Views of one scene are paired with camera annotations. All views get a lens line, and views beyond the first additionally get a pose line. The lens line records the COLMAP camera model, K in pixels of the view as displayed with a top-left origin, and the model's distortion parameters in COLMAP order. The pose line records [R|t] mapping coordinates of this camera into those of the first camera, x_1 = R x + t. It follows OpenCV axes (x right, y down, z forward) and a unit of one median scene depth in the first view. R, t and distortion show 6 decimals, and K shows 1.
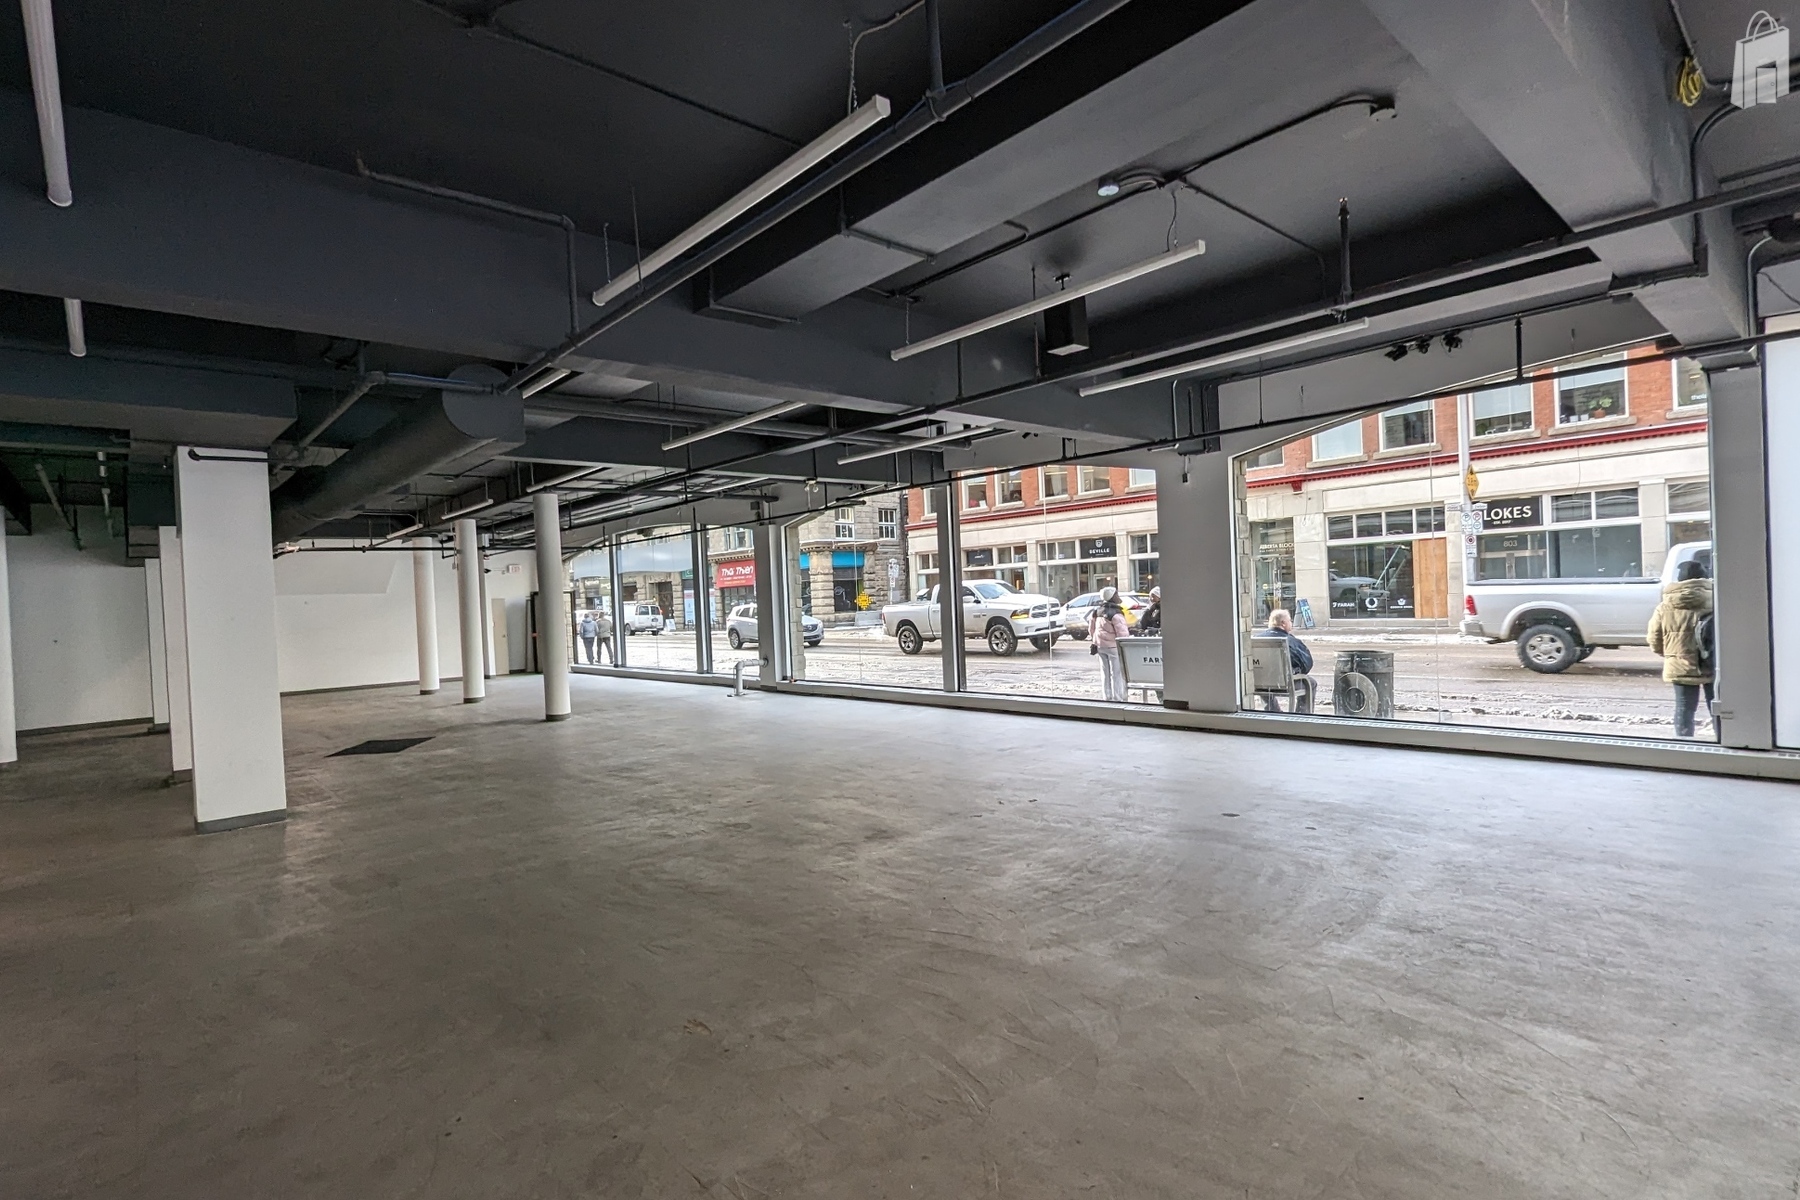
lens RADIAL K [[871.4, 0, 912.7], [0, 871.4, 604.3], [0, 0, 1]] dist [-0.000854, 0.001089]
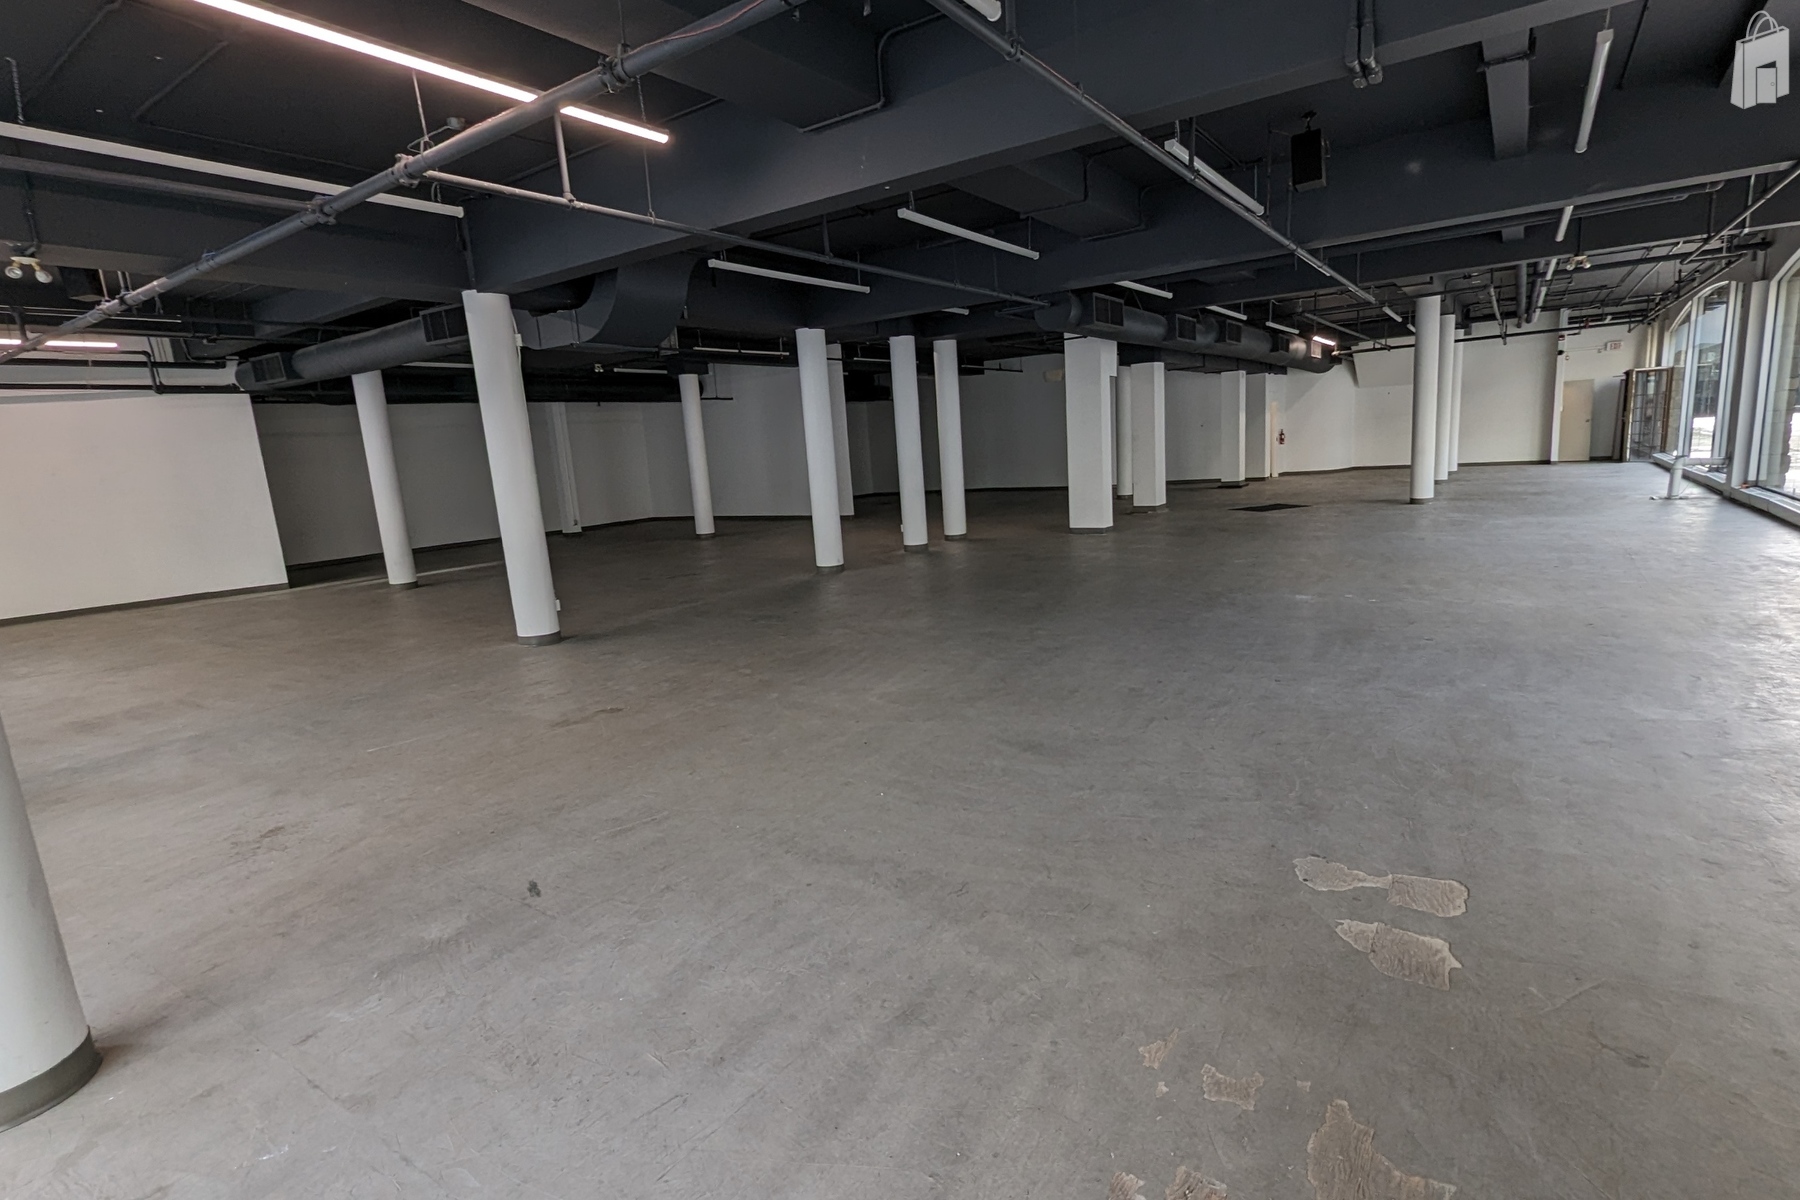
lens RADIAL K [[871.4, 0, 912.7], [0, 871.4, 604.3], [0, 0, 1]] dist [-0.000854, 0.001089]
pose [[0.228033, 0.205803, -0.951654, 0.440273], [0.045665, 0.974069, 0.221593, -0.017059], [0.972582, -0.093988, 0.212722, 0.083352]]
